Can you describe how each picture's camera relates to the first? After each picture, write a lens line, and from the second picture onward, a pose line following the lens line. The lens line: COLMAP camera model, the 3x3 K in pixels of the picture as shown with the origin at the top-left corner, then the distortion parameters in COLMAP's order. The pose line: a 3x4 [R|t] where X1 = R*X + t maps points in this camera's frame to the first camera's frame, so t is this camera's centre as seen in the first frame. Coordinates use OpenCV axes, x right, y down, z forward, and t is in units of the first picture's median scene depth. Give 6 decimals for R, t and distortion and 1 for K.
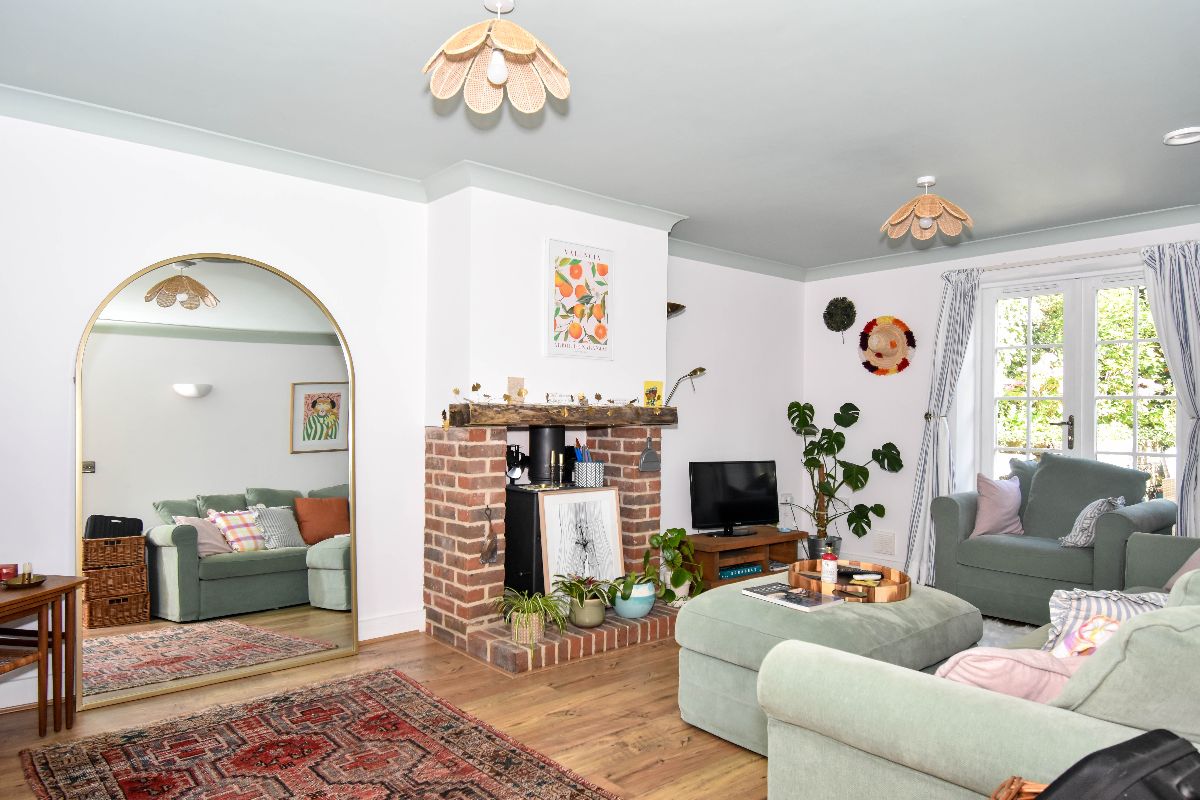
lens RADIAL K [[755.4, 0, 600.2], [0, 755.4, 408.8], [0, 0, 1]] dist [0.001007, 0.002295]
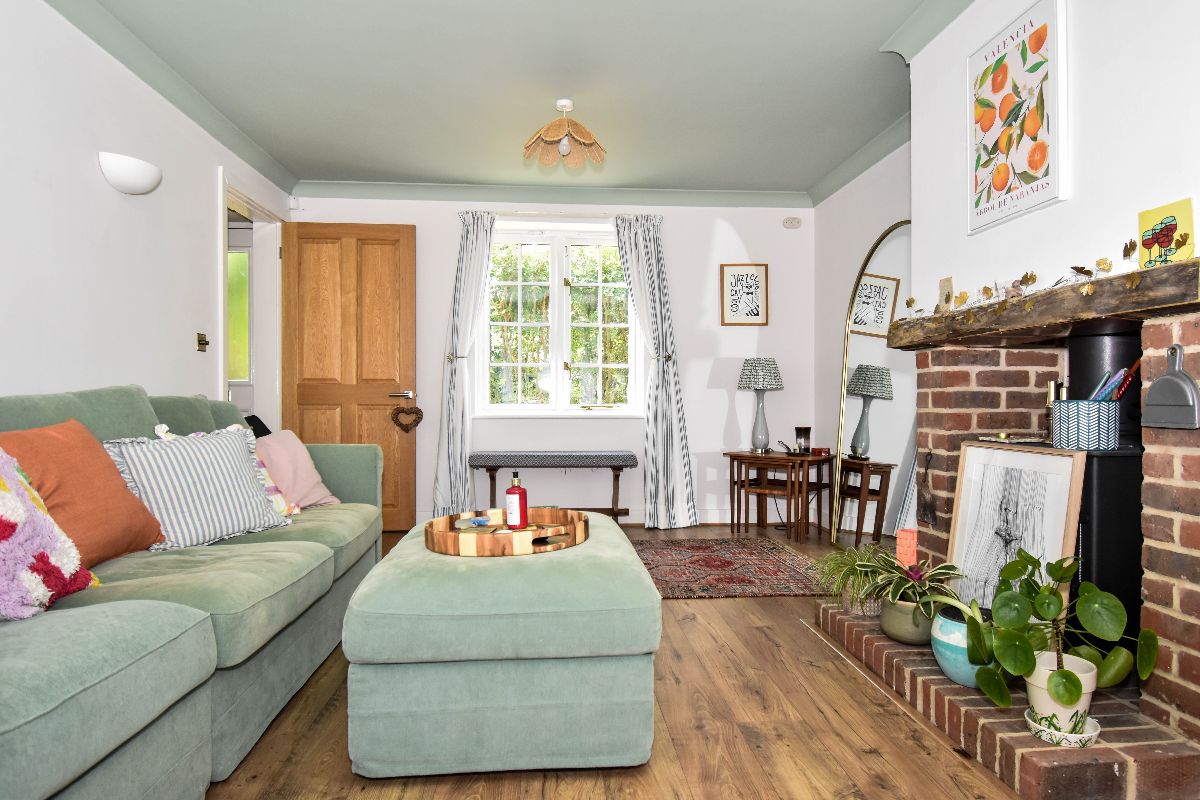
lens RADIAL K [[755.4, 0, 602.1], [0, 755.4, 400.1], [0, 0, 1]] dist [0.001007, 0.002295]
pose [[-0.592523, -0.013771, -0.805436, 0.633536], [-0.005950, 0.999901, -0.012719, 0.082303], [0.805531, -0.002744, -0.592547, 1.102150]]
